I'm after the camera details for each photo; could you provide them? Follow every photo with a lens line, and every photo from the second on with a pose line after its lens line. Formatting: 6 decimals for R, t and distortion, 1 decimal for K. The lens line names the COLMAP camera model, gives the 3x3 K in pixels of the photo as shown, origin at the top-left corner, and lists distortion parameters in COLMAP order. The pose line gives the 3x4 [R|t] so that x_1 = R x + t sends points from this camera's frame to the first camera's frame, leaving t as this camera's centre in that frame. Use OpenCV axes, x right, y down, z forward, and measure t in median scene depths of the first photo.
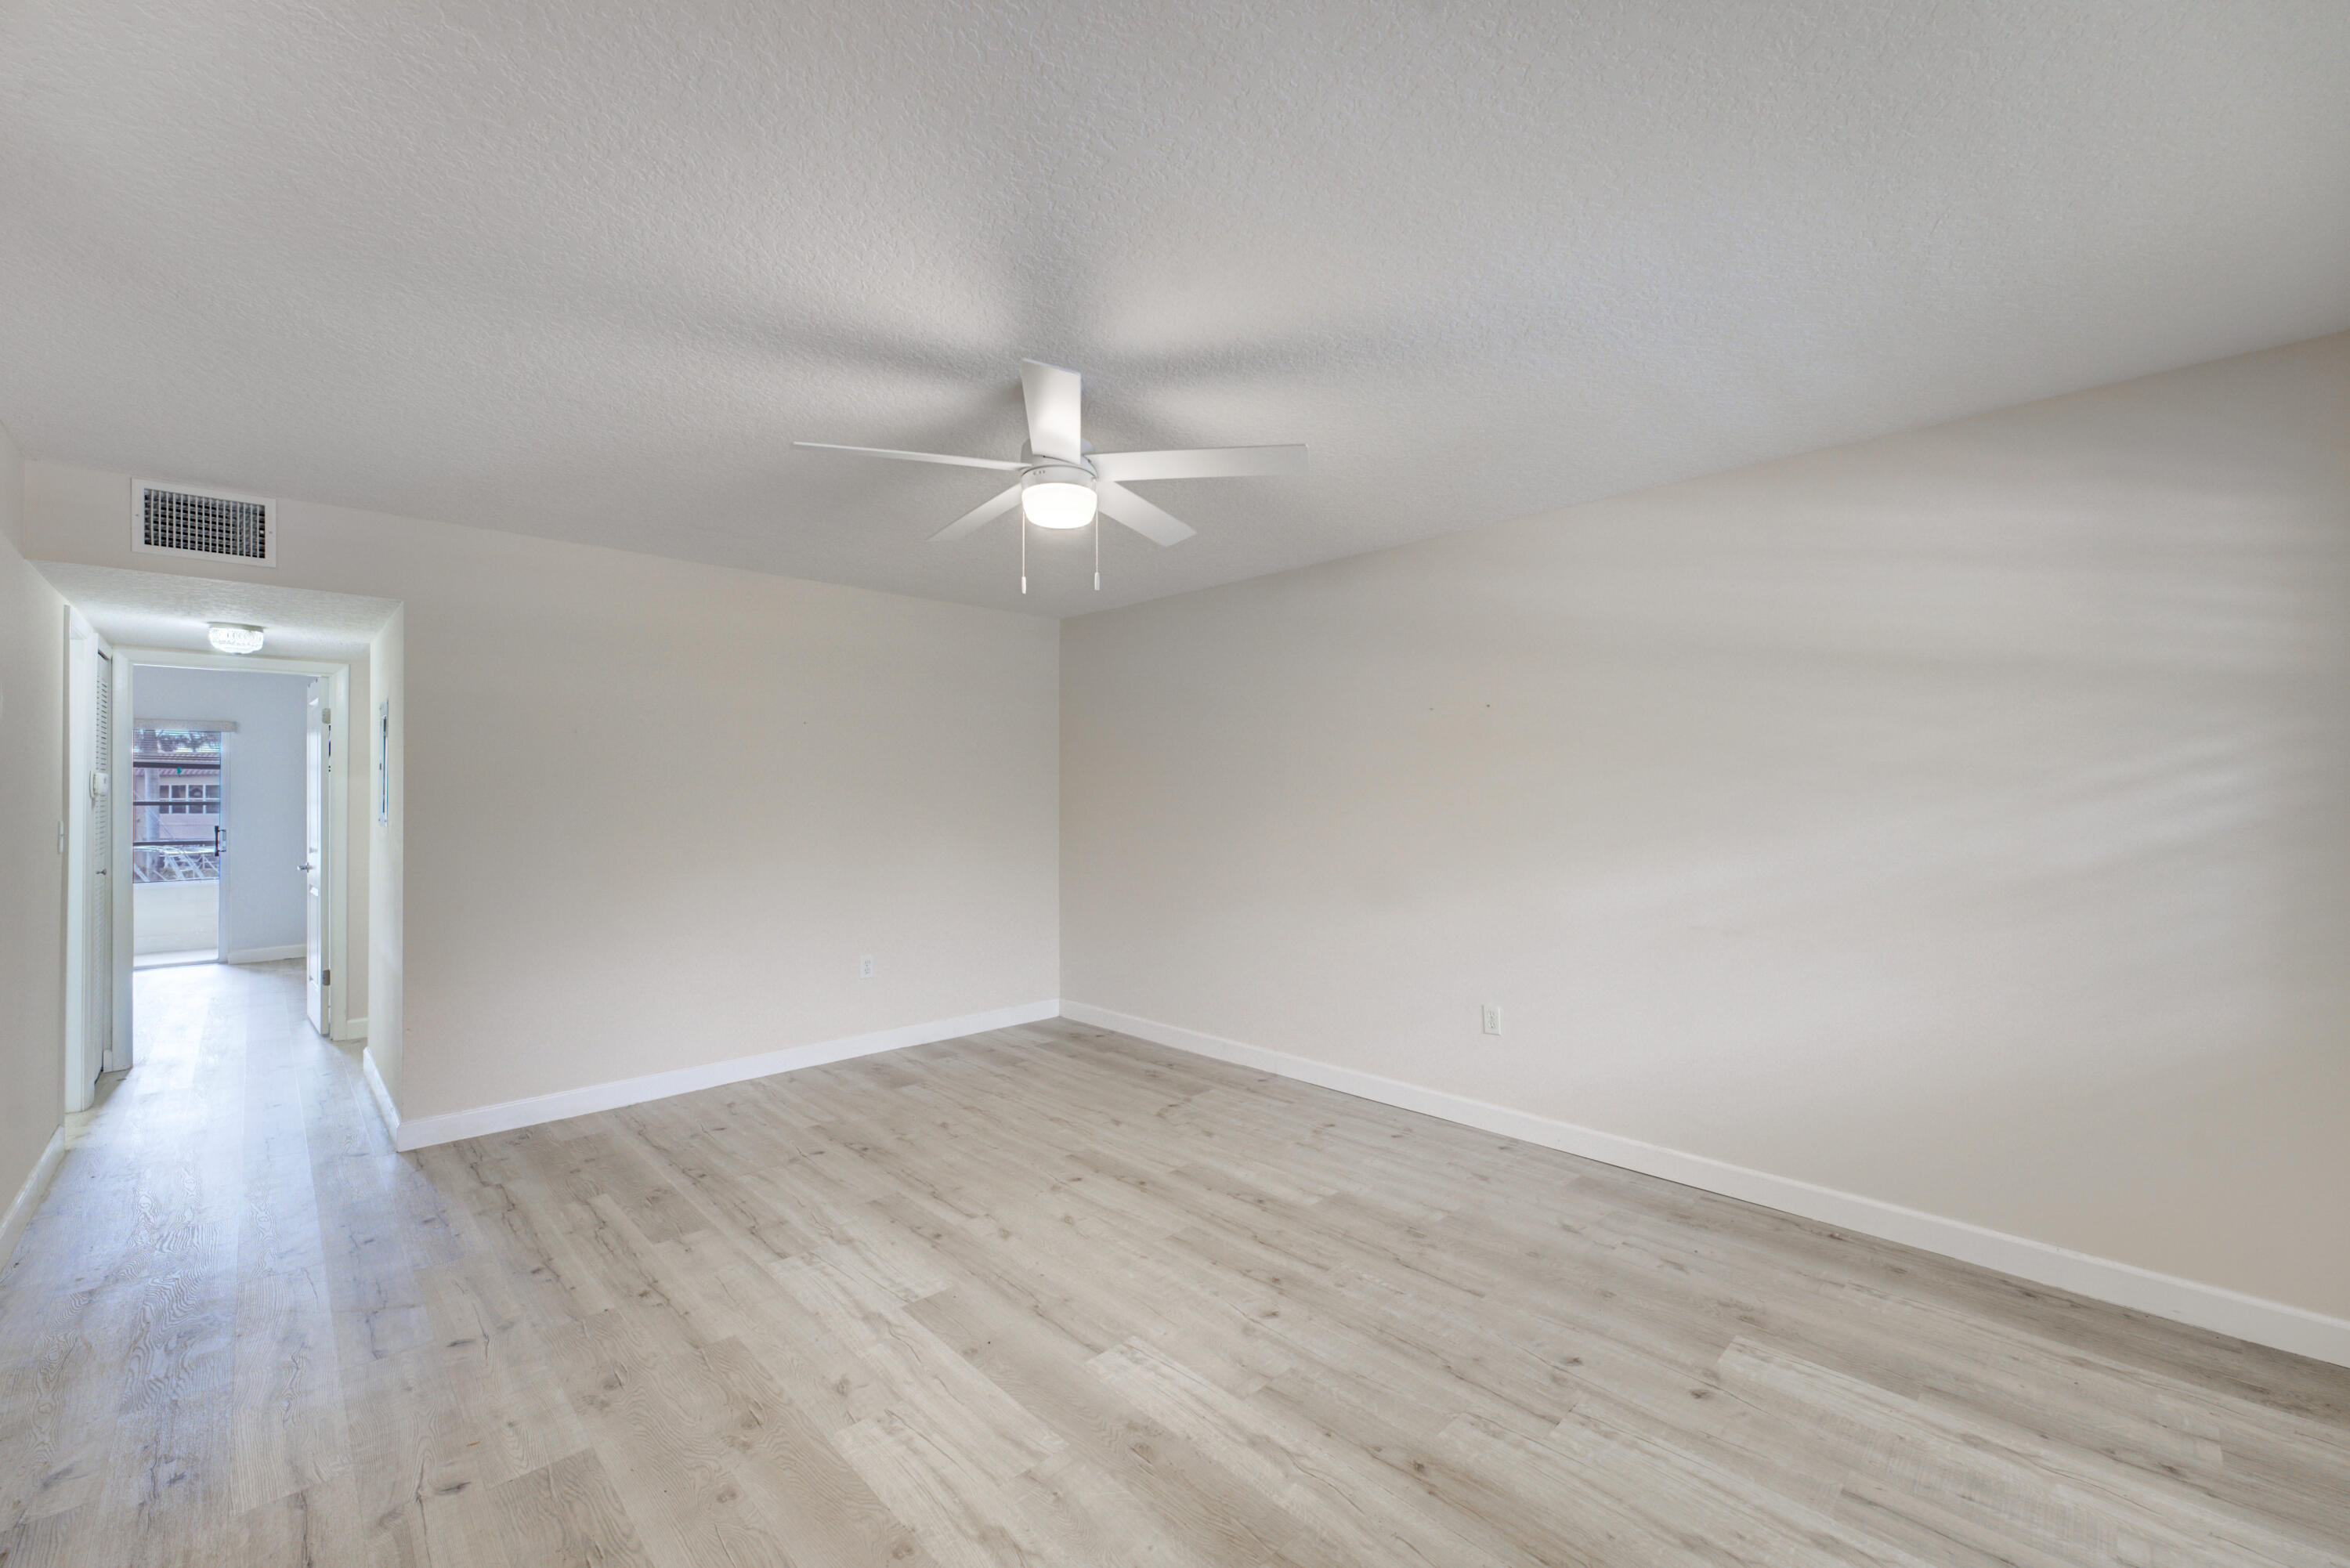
lens RADIAL K [[945.9, 0, 1173.2], [0, 945.9, 784.0], [0, 0, 1]] dist [-0.000911, -0.000200]
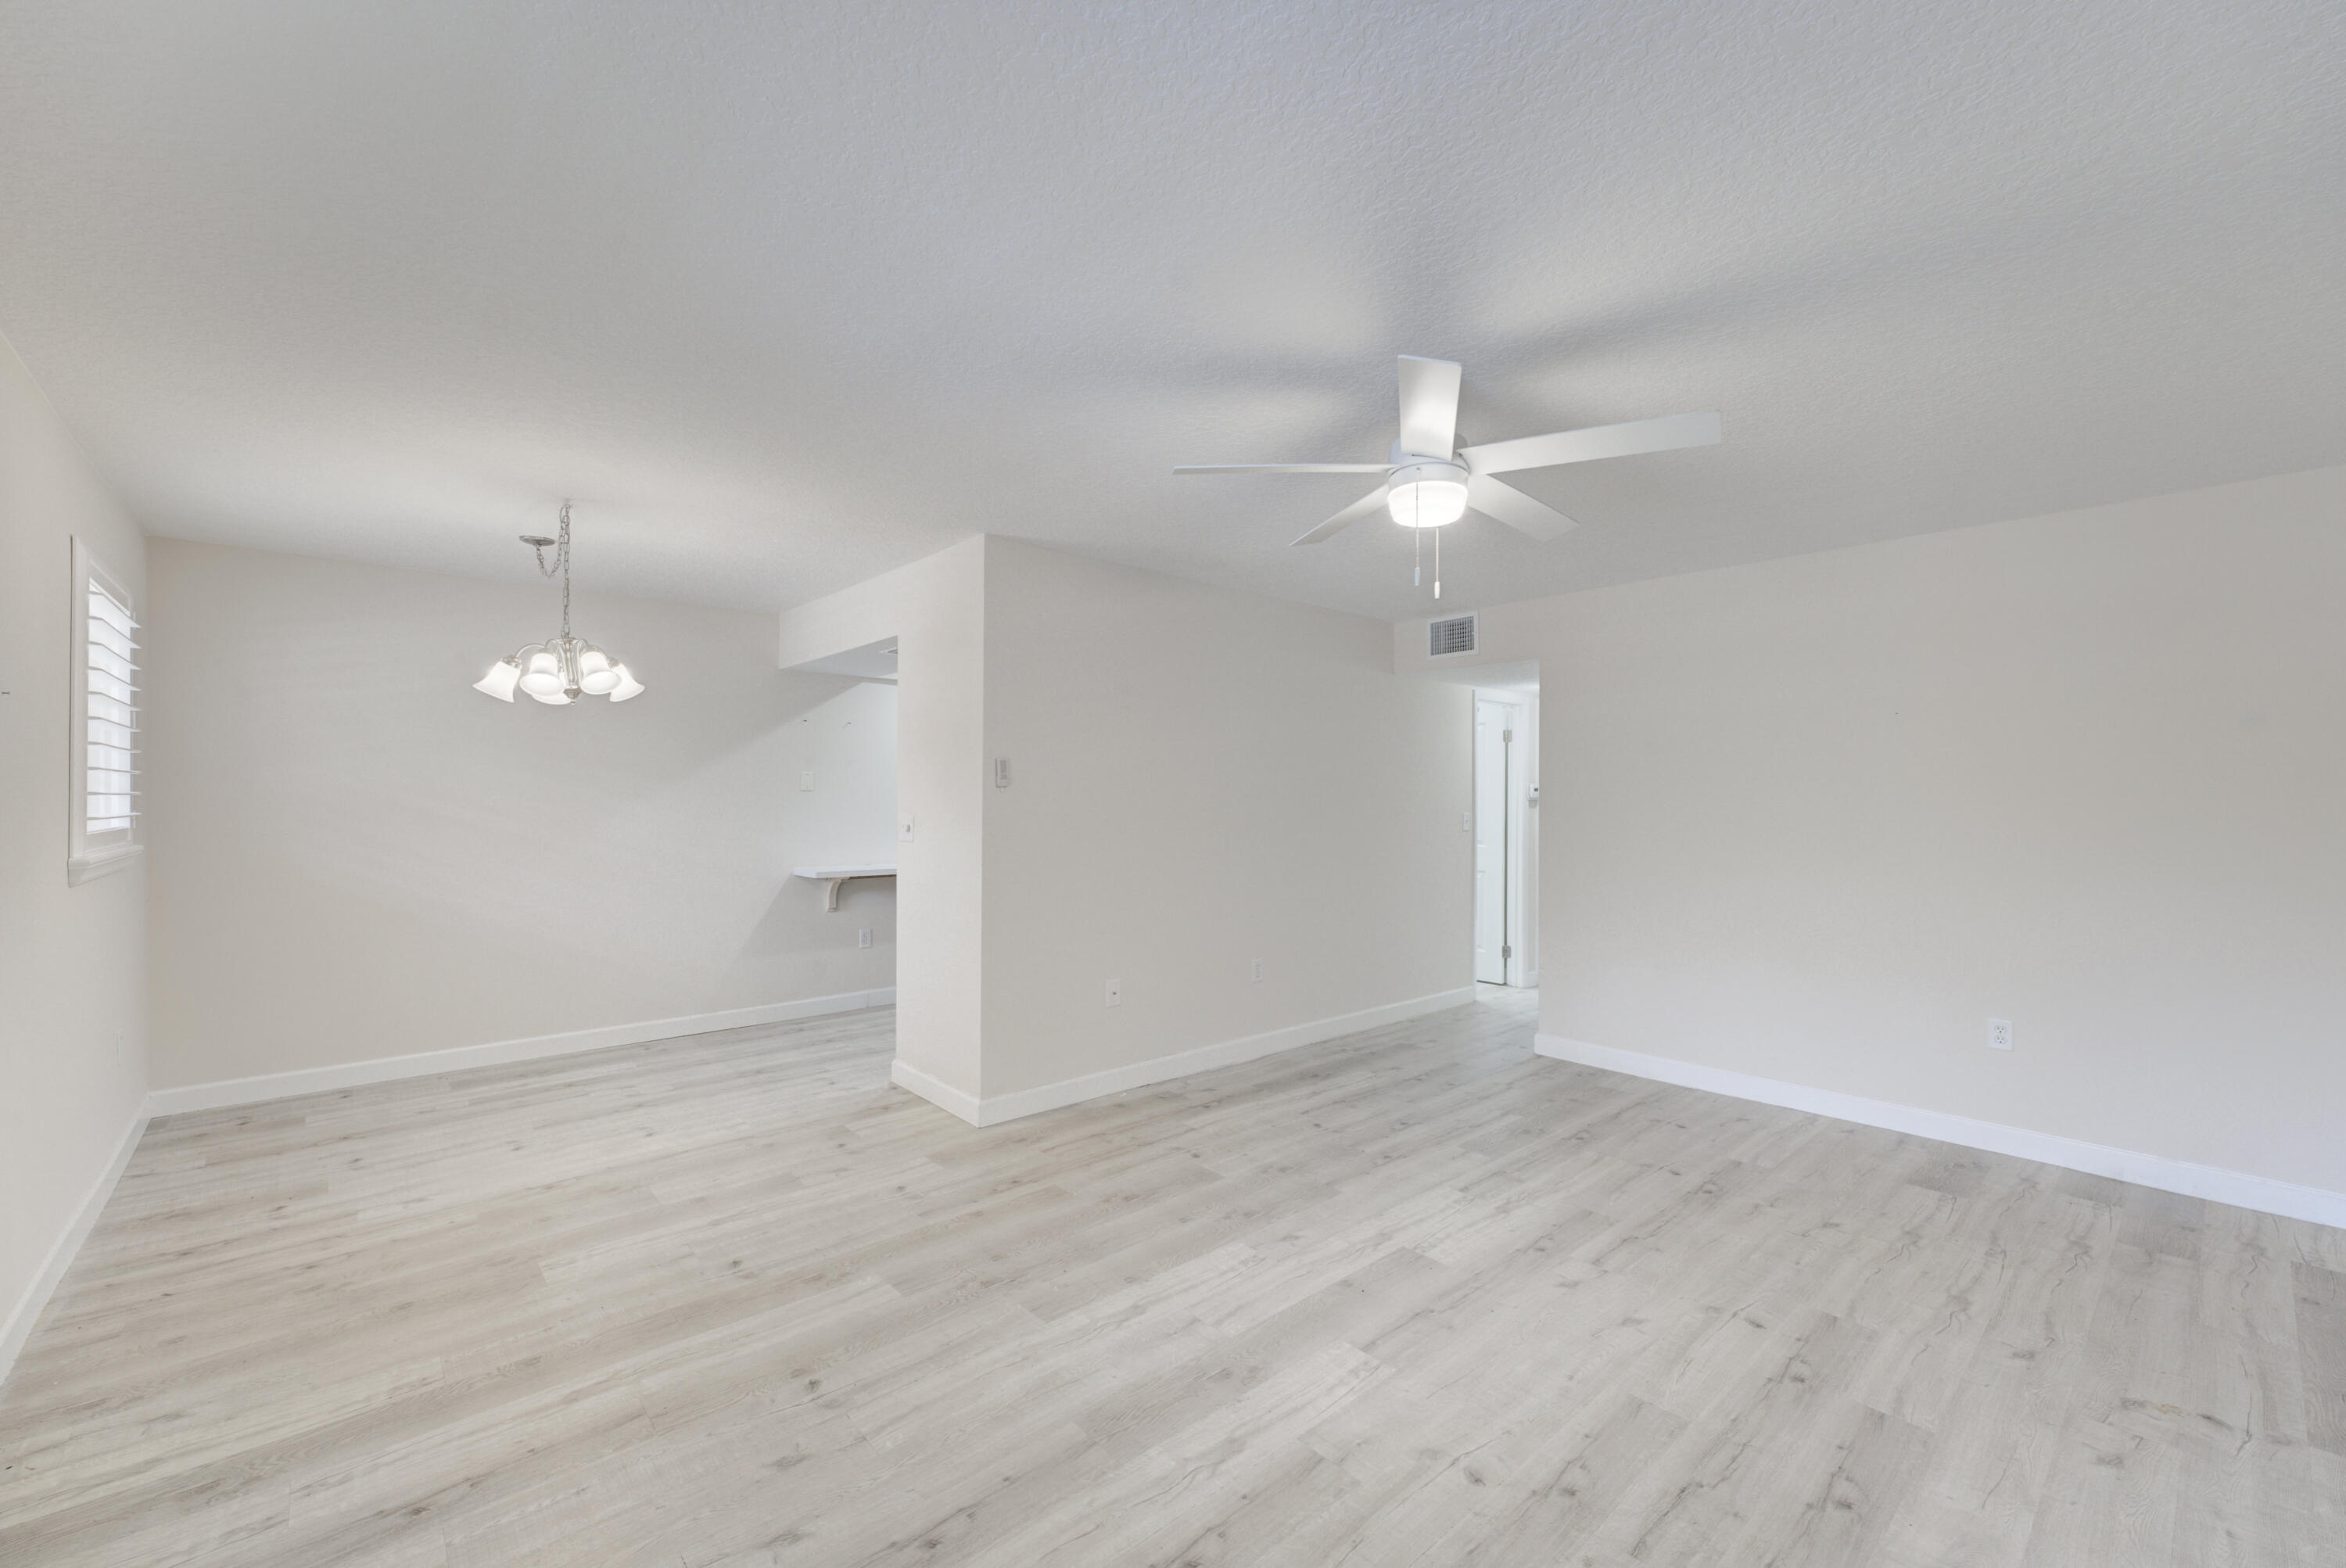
lens RADIAL K [[944.4, 0, 1195.6], [0, 944.4, 795.8], [0, 0, 1]] dist [-0.000911, -0.000200]
pose [[-0.039300, -0.000982, -0.999227, 0.722821], [0.007174, 0.999973, -0.001265, 0.005665], [0.999202, -0.007218, -0.039292, 0.664033]]
